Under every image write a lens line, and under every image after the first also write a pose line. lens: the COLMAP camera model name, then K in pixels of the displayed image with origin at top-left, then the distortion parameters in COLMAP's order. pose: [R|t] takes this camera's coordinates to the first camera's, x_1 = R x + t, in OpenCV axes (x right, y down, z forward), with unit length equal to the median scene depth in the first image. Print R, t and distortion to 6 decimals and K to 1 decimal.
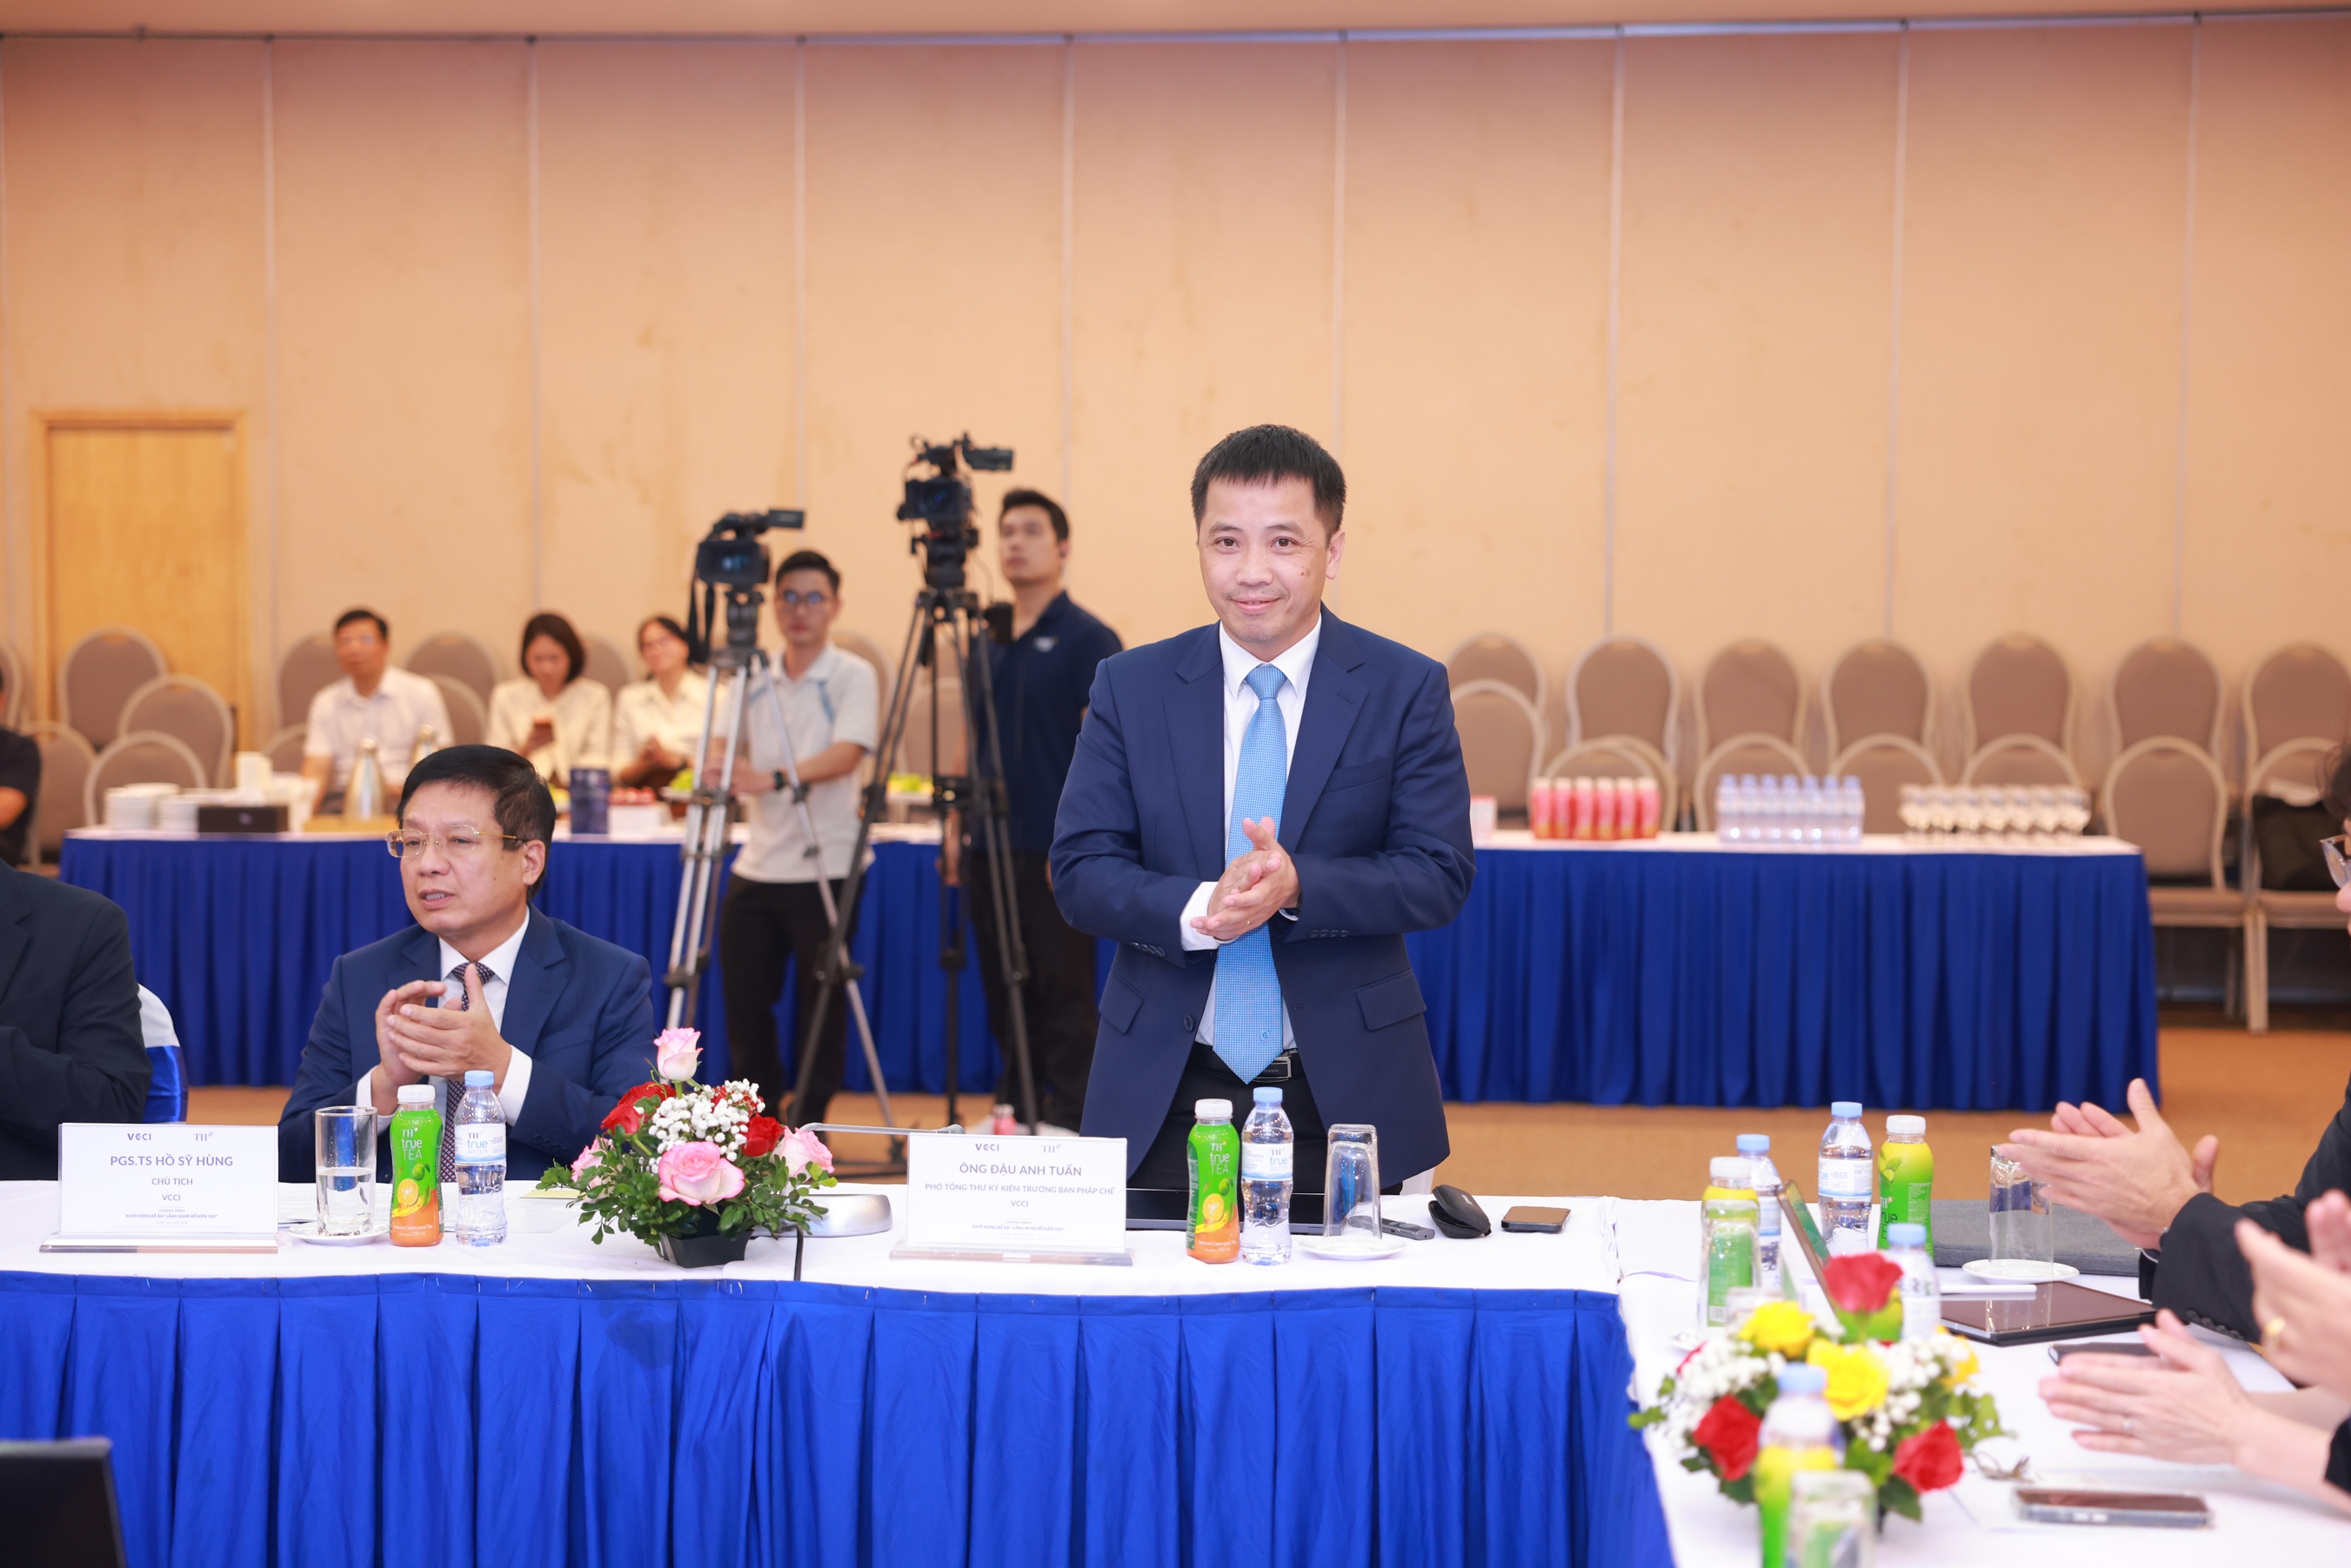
lens RADIAL K [[4010.4, 0, 1175.5], [0, 4010.4, 784.0], [0, 0, 1]] dist [0.202853, -0.004514]
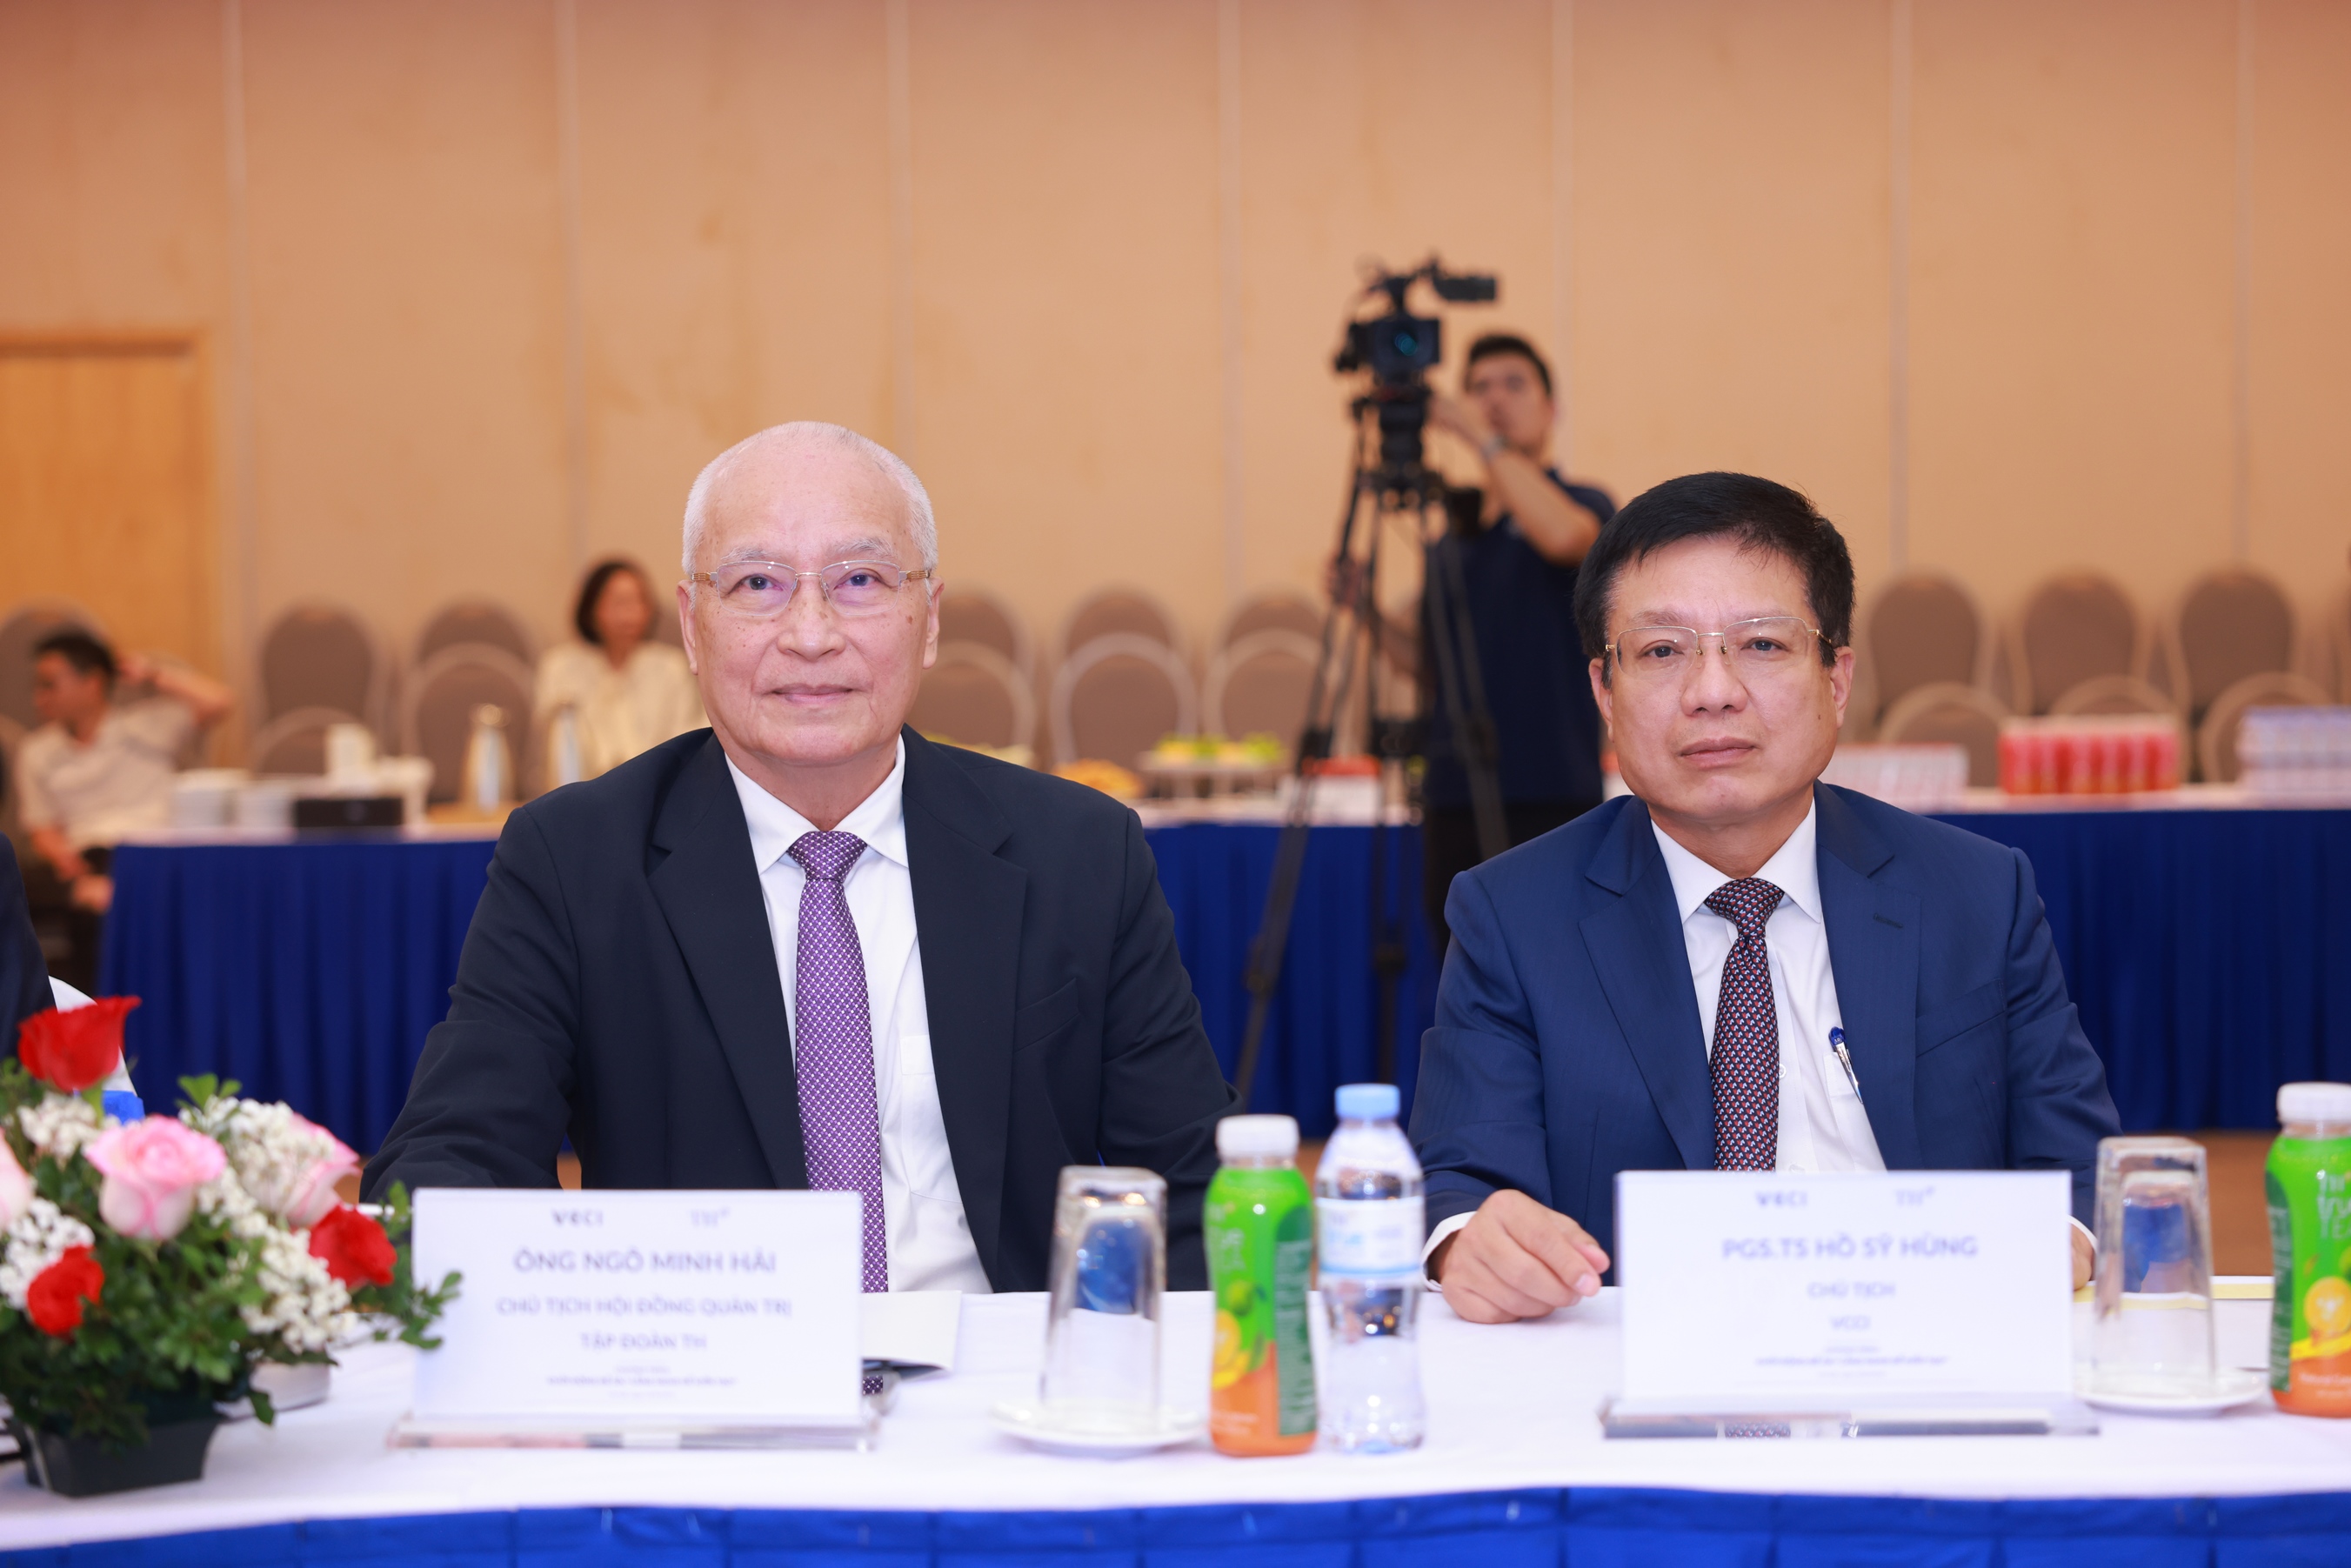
lens RADIAL K [[4189.0, 0, 1177.2], [0, 4189.0, 777.8], [0, 0, 1]] dist [0.232025, 0.057198]
pose [[0.996676, -0.023386, 0.078041, -0.161841], [0.024353, 0.999638, -0.011463, 0.017832], [-0.077745, 0.013325, 0.996884, 0.222065]]
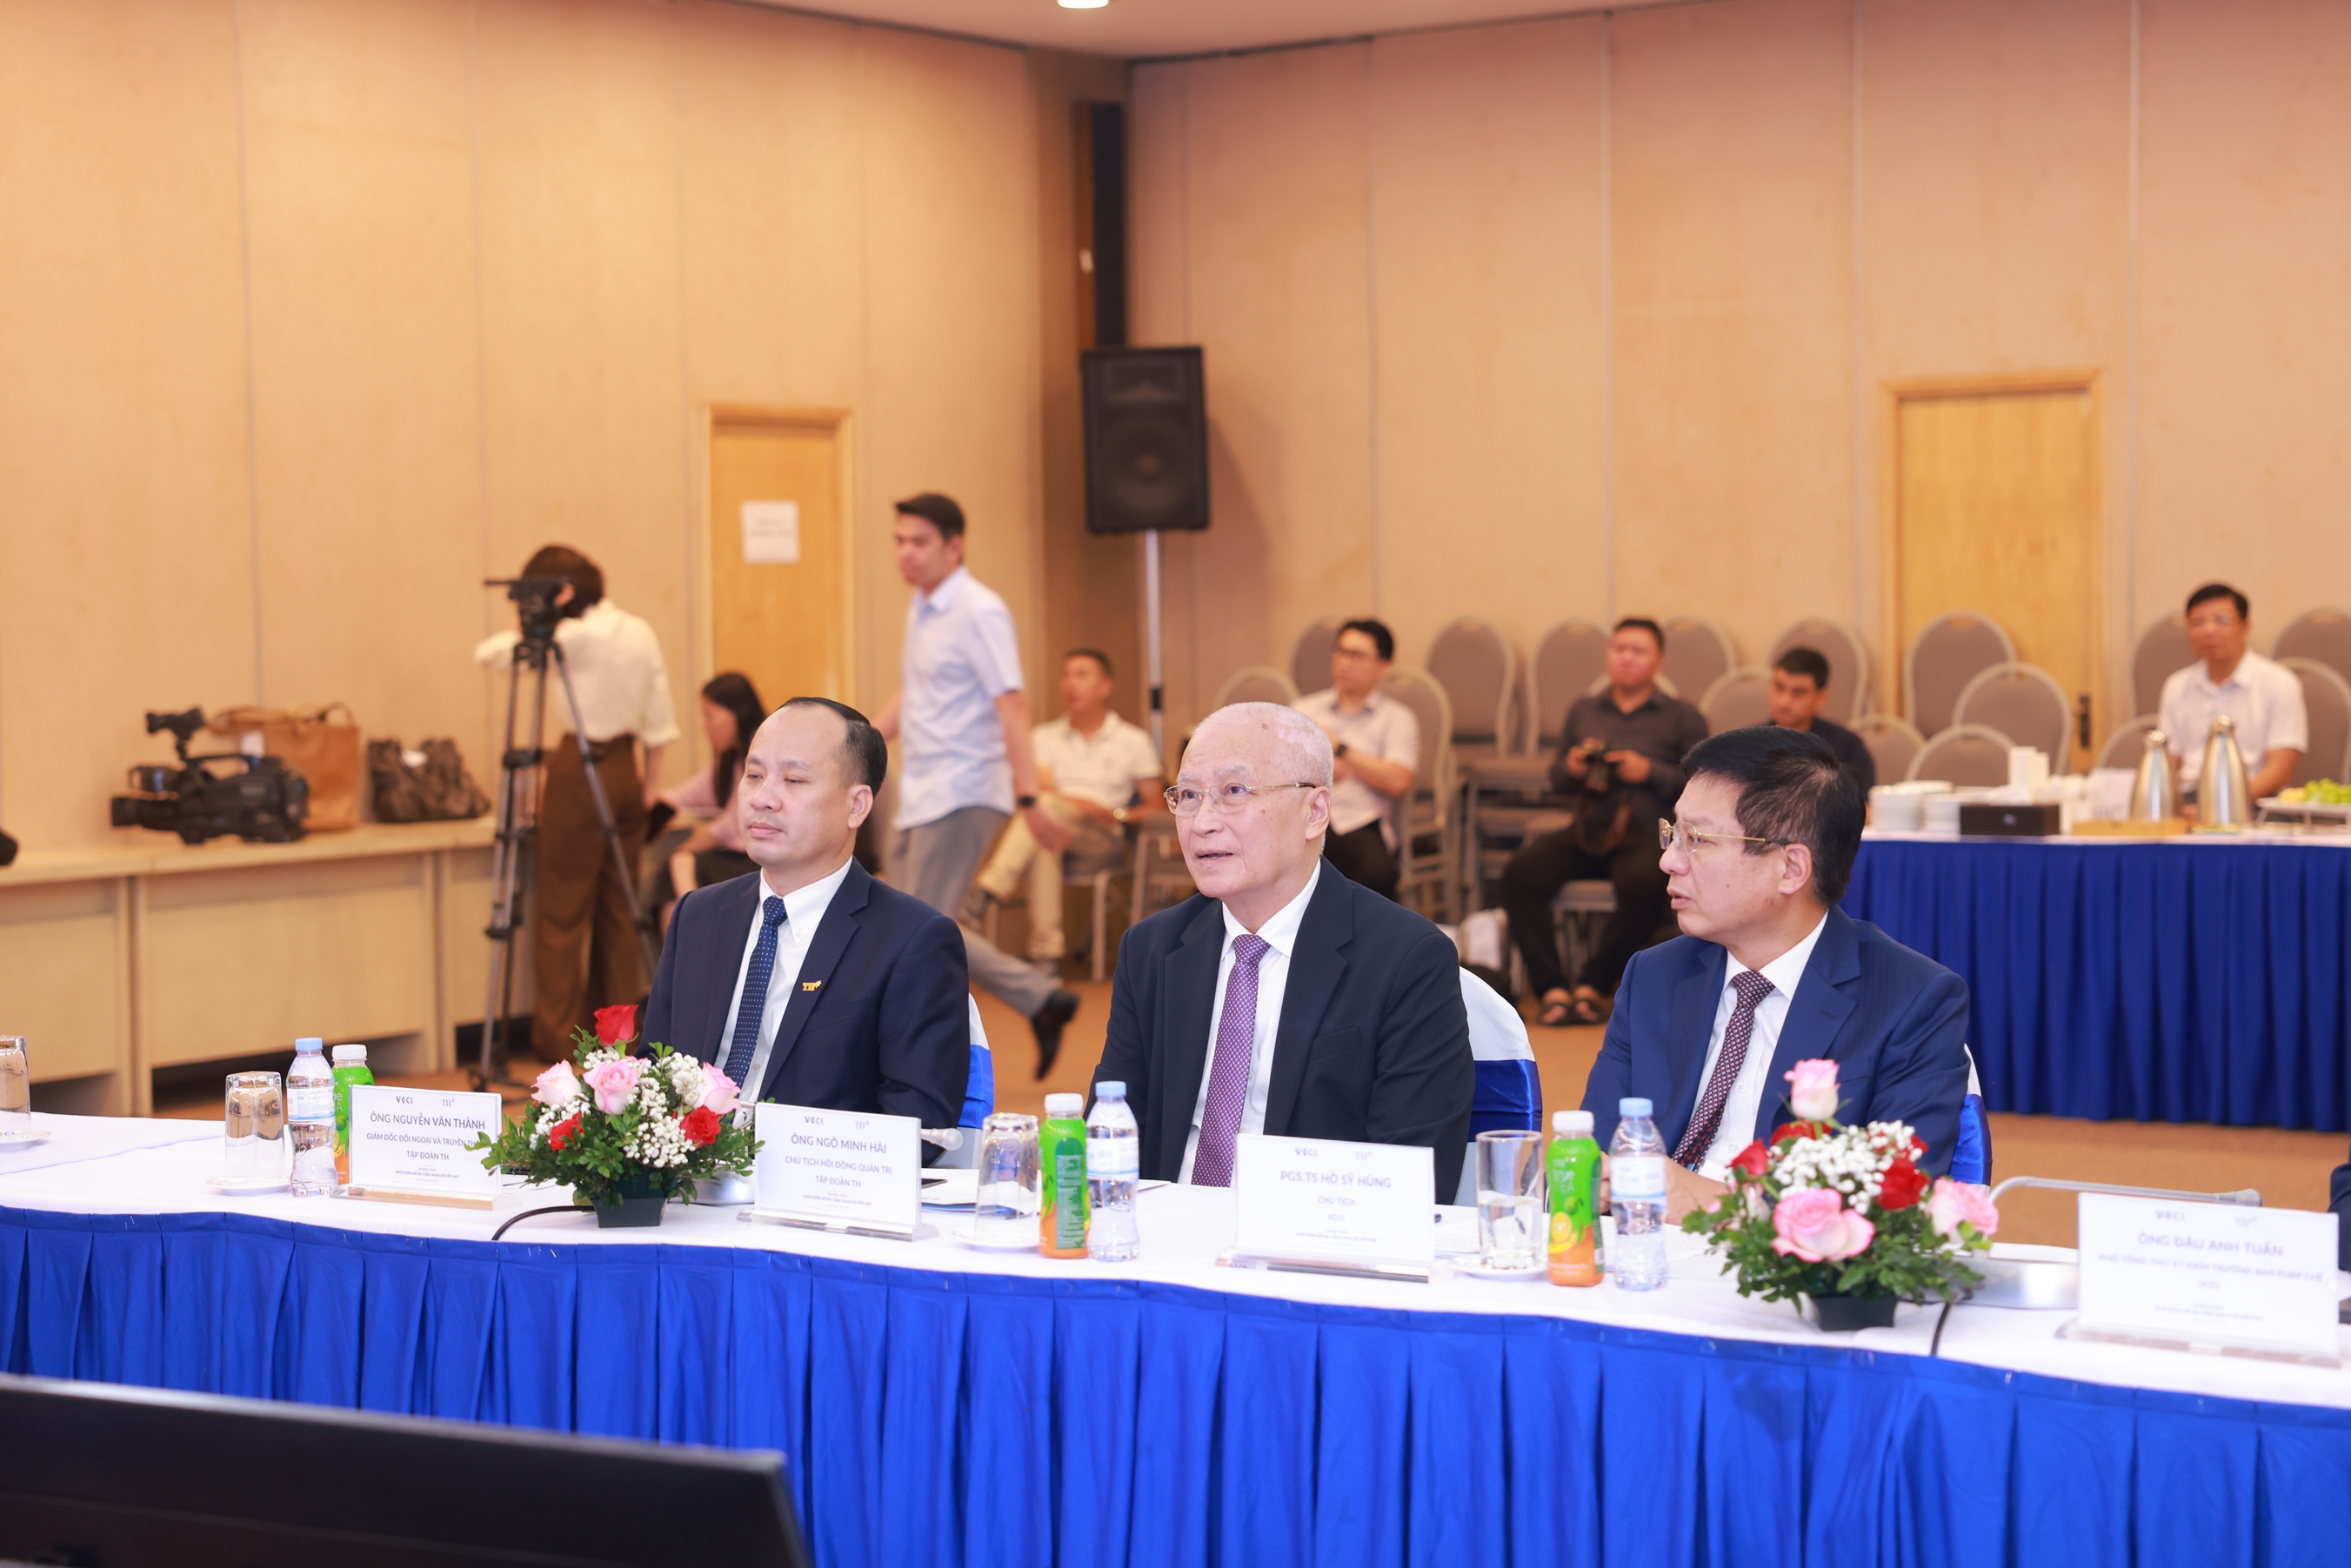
lens RADIAL K [[4431.3, 0, 1175.5], [0, 4431.3, 784.0], [0, 0, 1]] dist [0.258599, -0.047887]
pose [[0.882276, 0.002741, -0.470724, 0.093074], [-0.002250, 0.999996, 0.001605, -0.000713], [0.470727, -0.000357, 0.882279, 0.028249]]
